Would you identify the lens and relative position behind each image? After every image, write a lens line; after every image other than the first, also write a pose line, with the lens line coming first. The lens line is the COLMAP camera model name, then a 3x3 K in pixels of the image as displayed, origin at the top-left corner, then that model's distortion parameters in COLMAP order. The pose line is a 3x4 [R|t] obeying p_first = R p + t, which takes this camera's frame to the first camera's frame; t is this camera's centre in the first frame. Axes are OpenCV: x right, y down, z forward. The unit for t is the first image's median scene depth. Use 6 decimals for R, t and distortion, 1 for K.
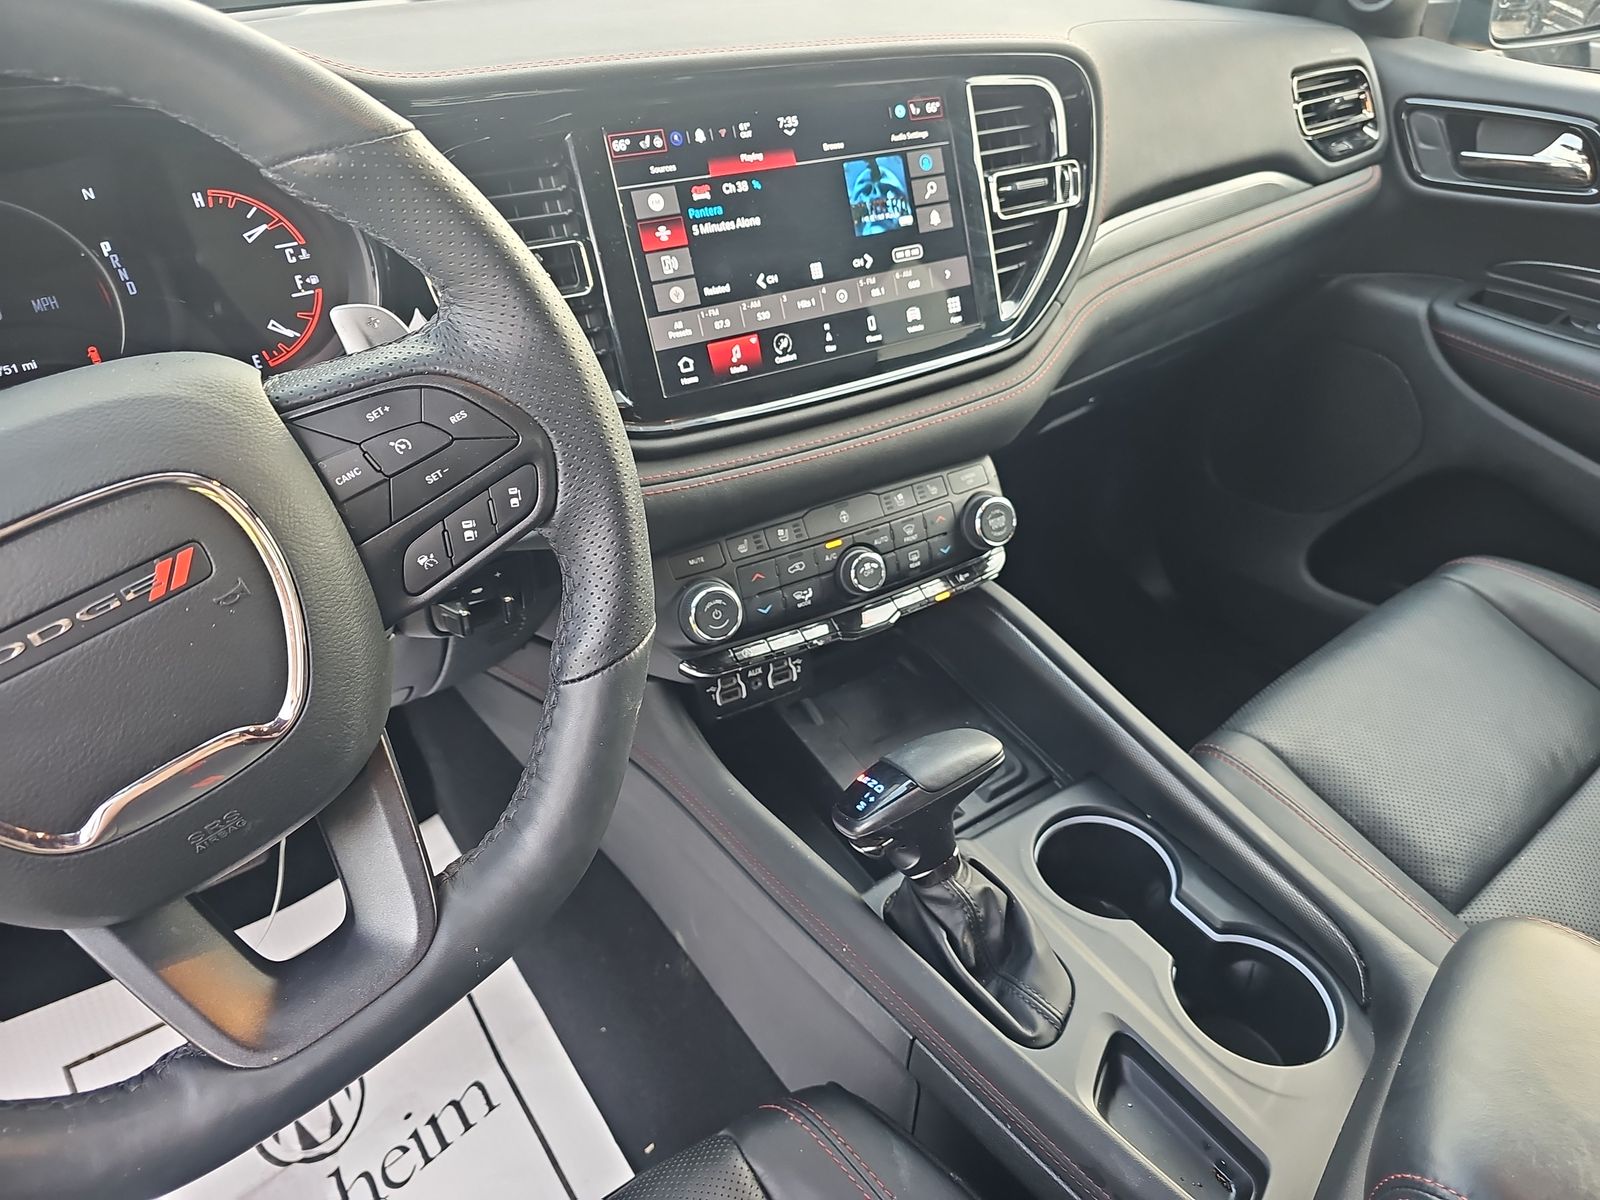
lens RADIAL K [[1067.0, 0, 798.0], [0, 1067.0, 592.2], [0, 0, 1]] dist [0.024809, -0.043727]
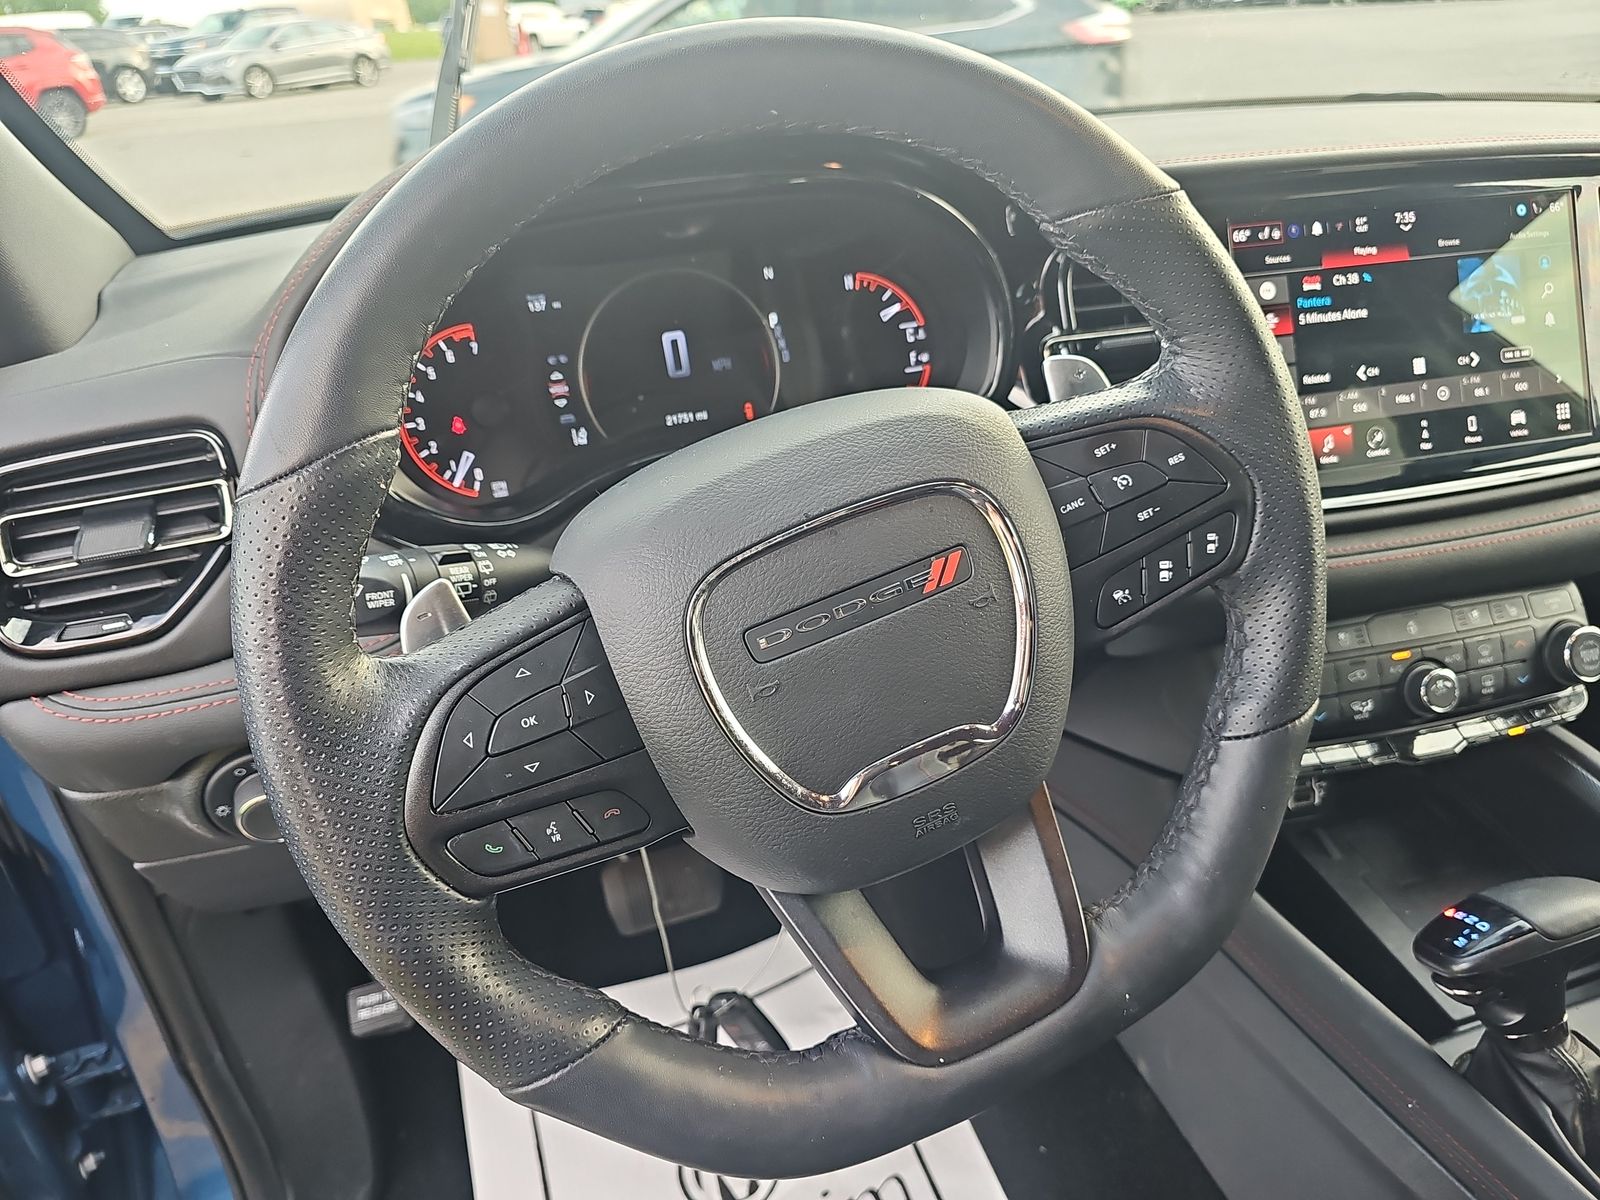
lens RADIAL K [[1067.0, 0, 784.4], [0, 1067.0, 596.2], [0, 0, 1]] dist [0.024809, -0.043727]
pose [[0.950319, 0.090400, -0.297861, -0.228233], [-0.126968, 0.986252, -0.105765, 0.078717], [0.284205, 0.138329, 0.948732, -0.041775]]
